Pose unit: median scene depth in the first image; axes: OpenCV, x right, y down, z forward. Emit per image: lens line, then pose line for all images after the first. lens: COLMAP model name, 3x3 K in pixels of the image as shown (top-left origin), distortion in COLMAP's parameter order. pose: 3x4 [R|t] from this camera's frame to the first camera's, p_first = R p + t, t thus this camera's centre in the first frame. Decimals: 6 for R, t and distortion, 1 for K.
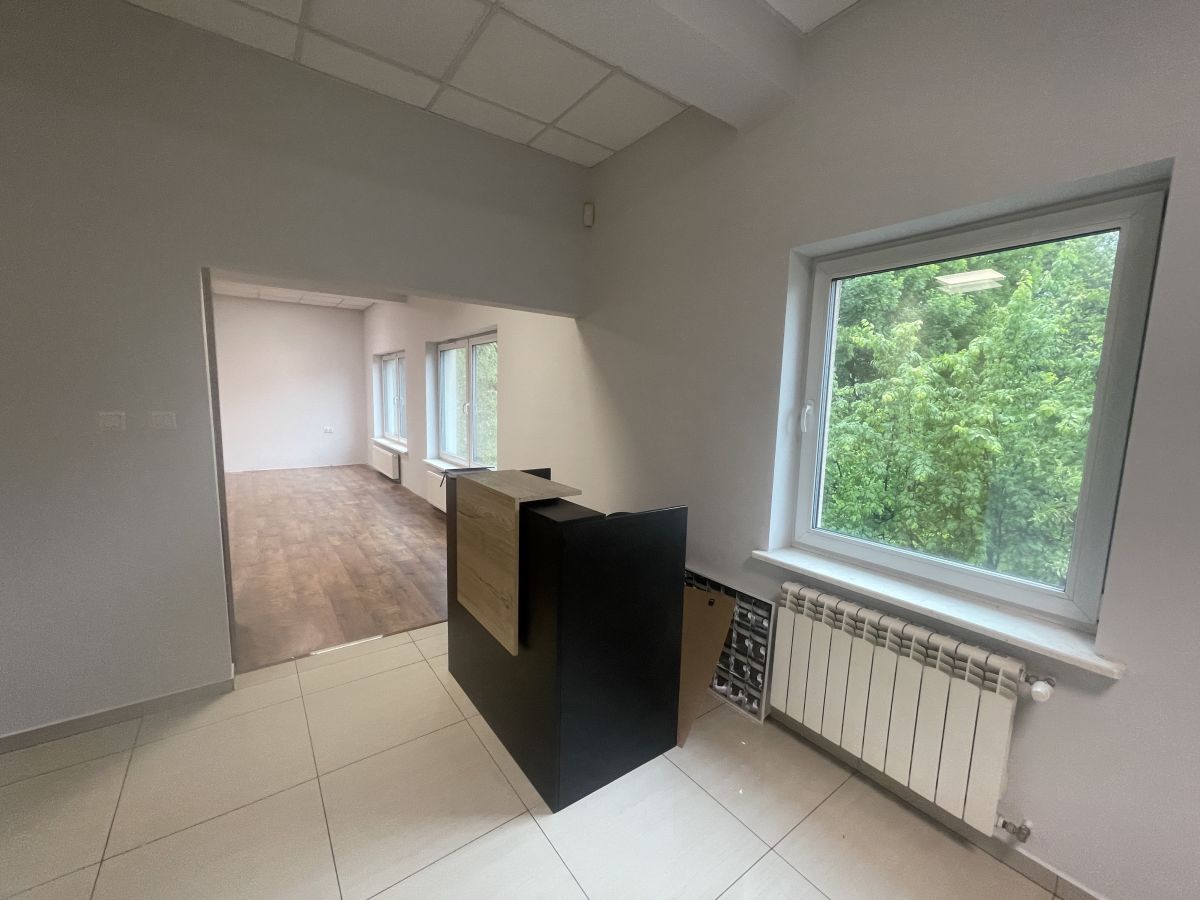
lens RADIAL K [[479.2, 0, 590.2], [0, 479.2, 454.4], [0, 0, 1]] dist [-0.001922, -0.000341]
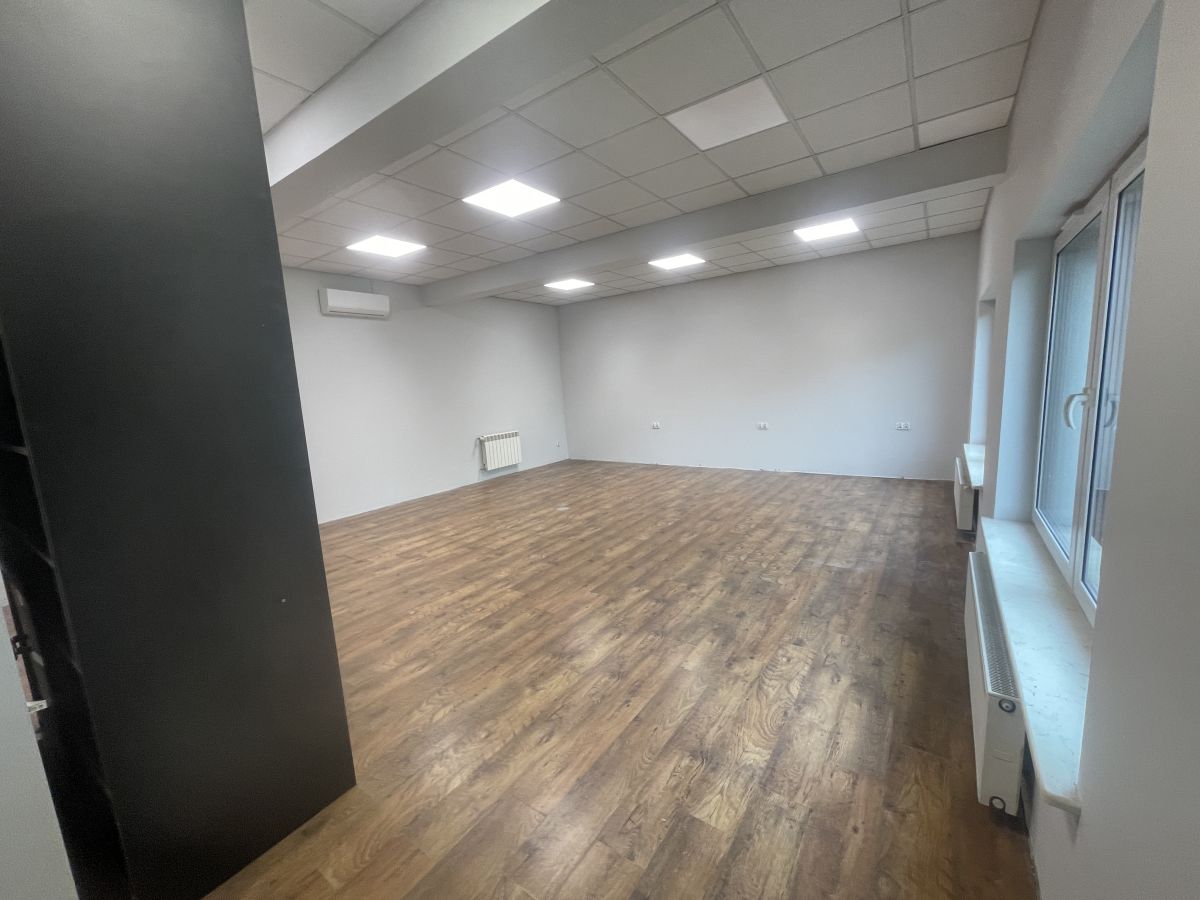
lens RADIAL K [[479.2, 0, 590.2], [0, 479.2, 454.4], [0, 0, 1]] dist [-0.001922, -0.000341]
pose [[0.316435, 0.105691, -0.942708, -0.069202], [-0.053046, 0.994190, 0.093658, -0.101606], [0.947130, 0.020370, 0.320204, 0.709128]]
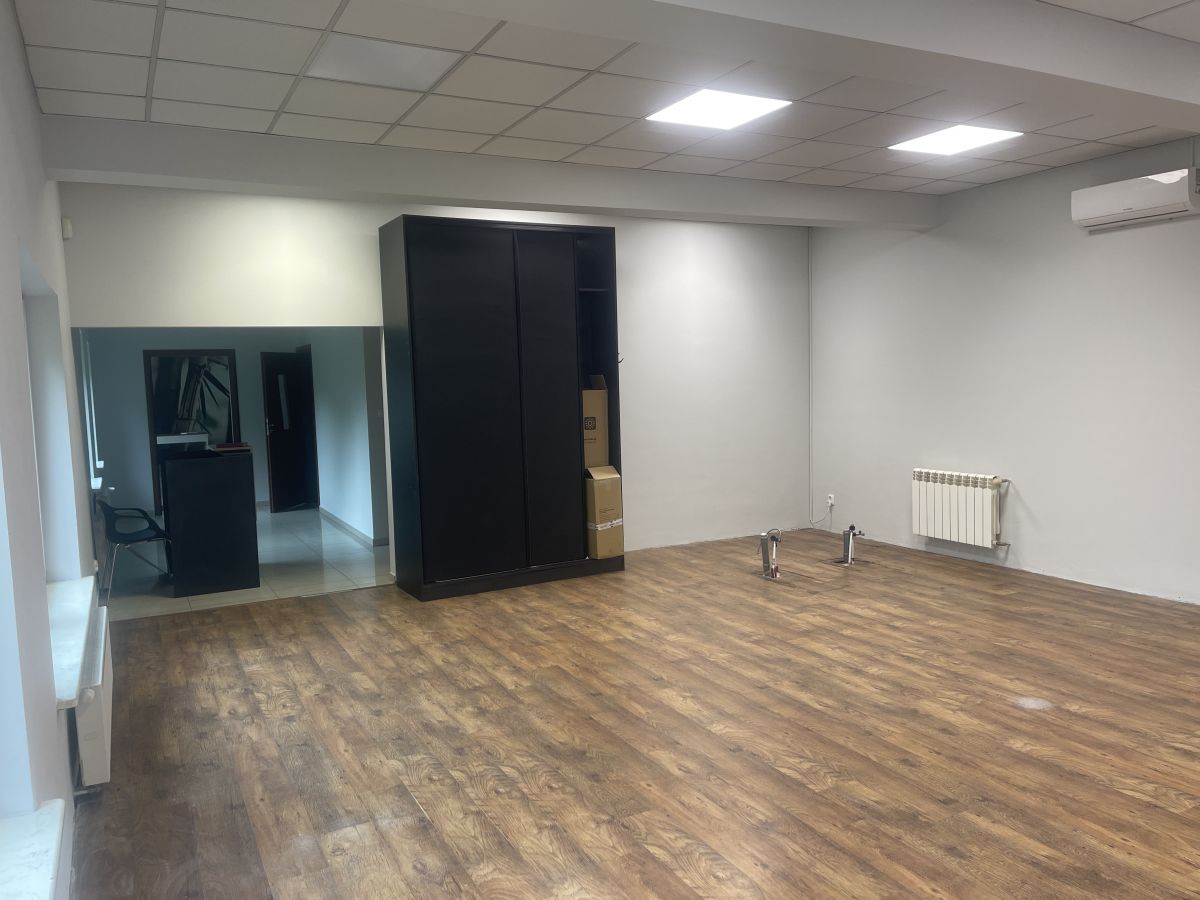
lens RADIAL K [[967.3, 0, 600.0], [0, 967.3, 450.0], [0, 0, 1]] dist [-0.003953, 0.083975]
pose [[-0.987754, -0.003544, 0.155977, -0.991233], [0.028719, 0.978528, 0.204105, -0.298476], [-0.153352, 0.206085, -0.966443, 2.008958]]
